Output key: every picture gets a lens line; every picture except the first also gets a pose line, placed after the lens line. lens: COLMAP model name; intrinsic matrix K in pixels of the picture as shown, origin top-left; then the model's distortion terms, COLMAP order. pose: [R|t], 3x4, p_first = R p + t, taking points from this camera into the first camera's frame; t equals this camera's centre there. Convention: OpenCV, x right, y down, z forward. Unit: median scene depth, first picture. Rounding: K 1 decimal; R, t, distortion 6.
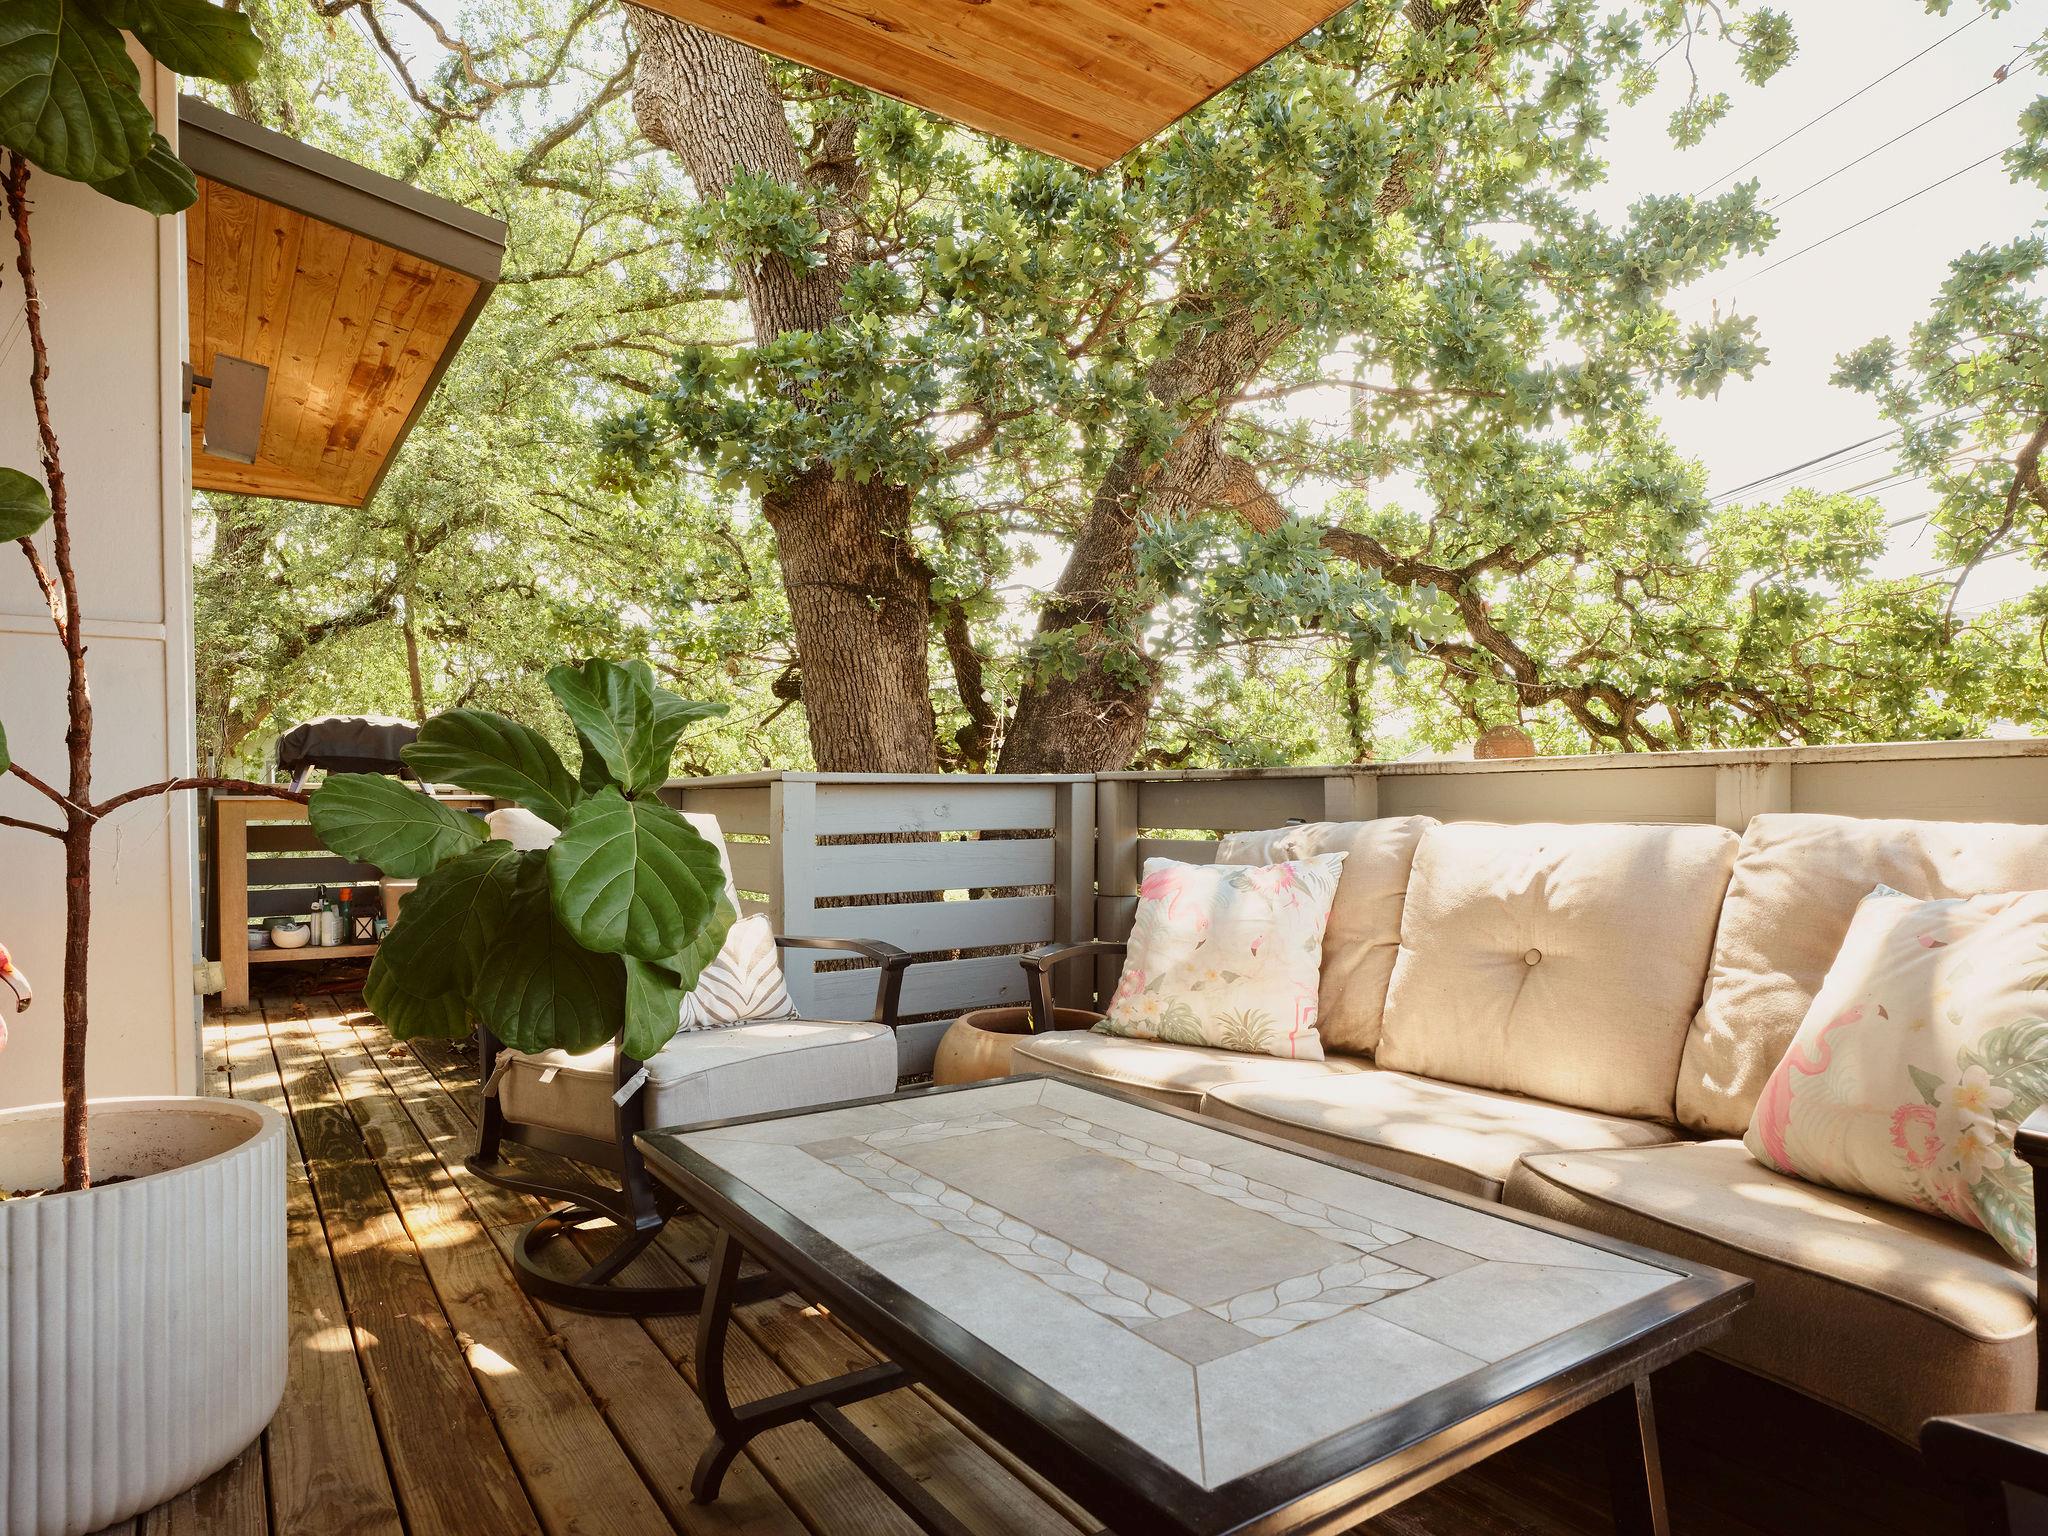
lens RADIAL K [[1203.8, 0, 1019.9], [0, 1203.8, 781.3], [0, 0, 1]] dist [0.007227, 0.001617]
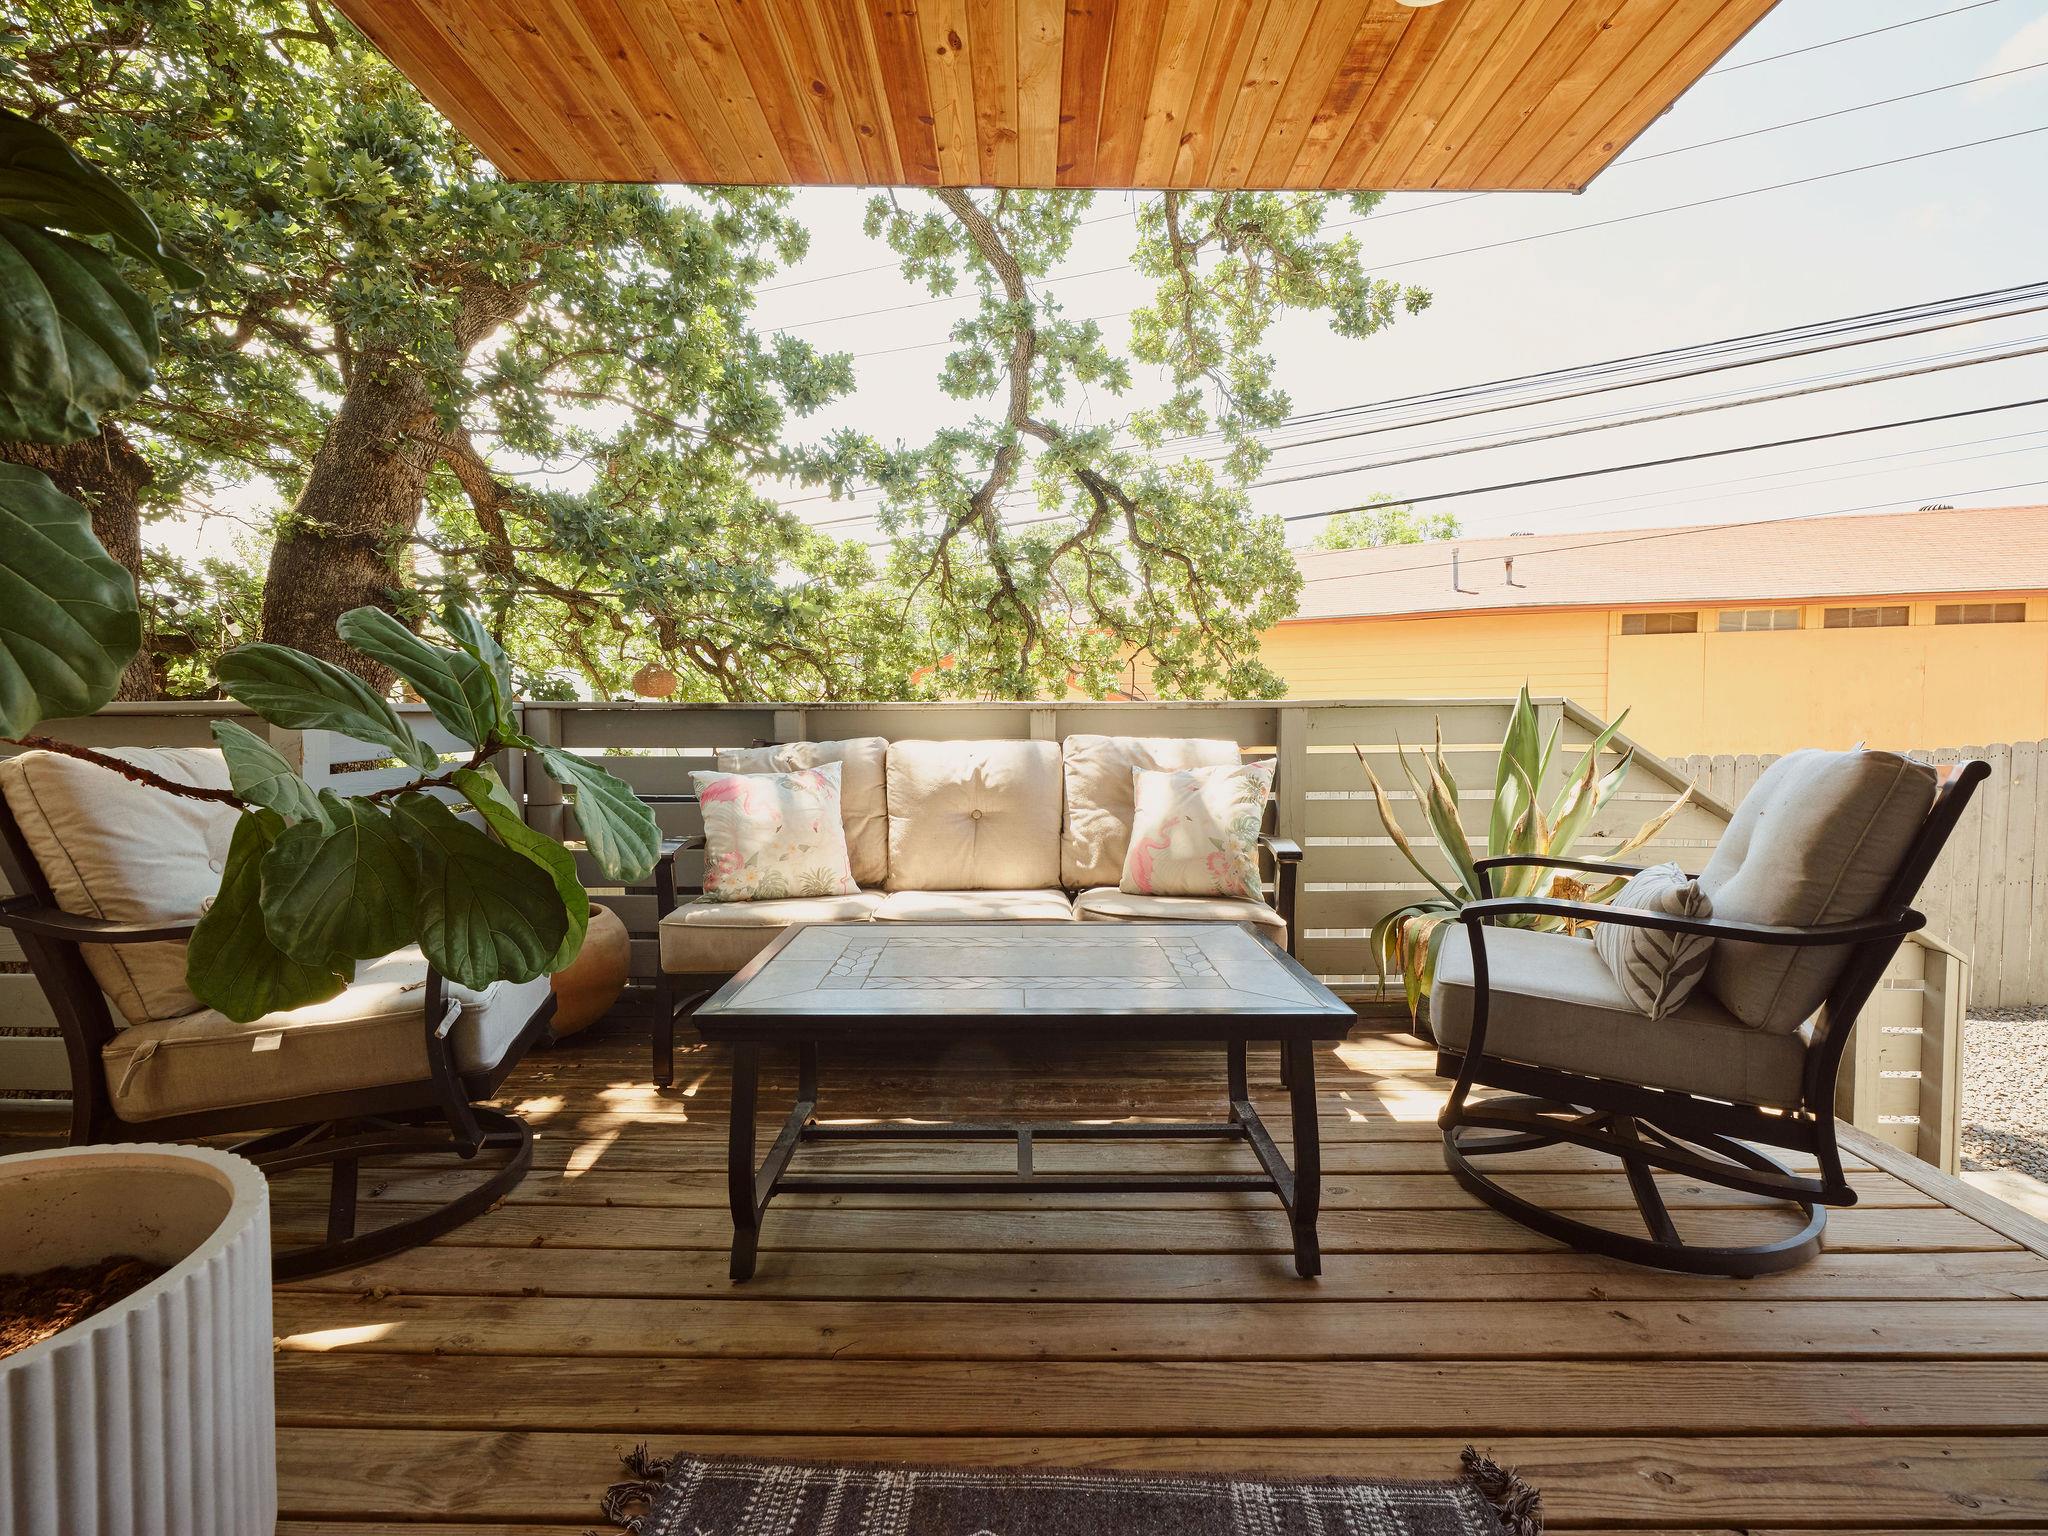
lens RADIAL K [[928.0, 0, 1009.1], [0, 928.0, 718.7], [0, 0, 1]] dist [0.000253, 0.000060]
pose [[0.576116, -0.005260, 0.817351, -0.690057], [-0.016493, 0.999701, 0.018059, -0.025264], [-0.817202, -0.023885, 0.575857, 0.152444]]
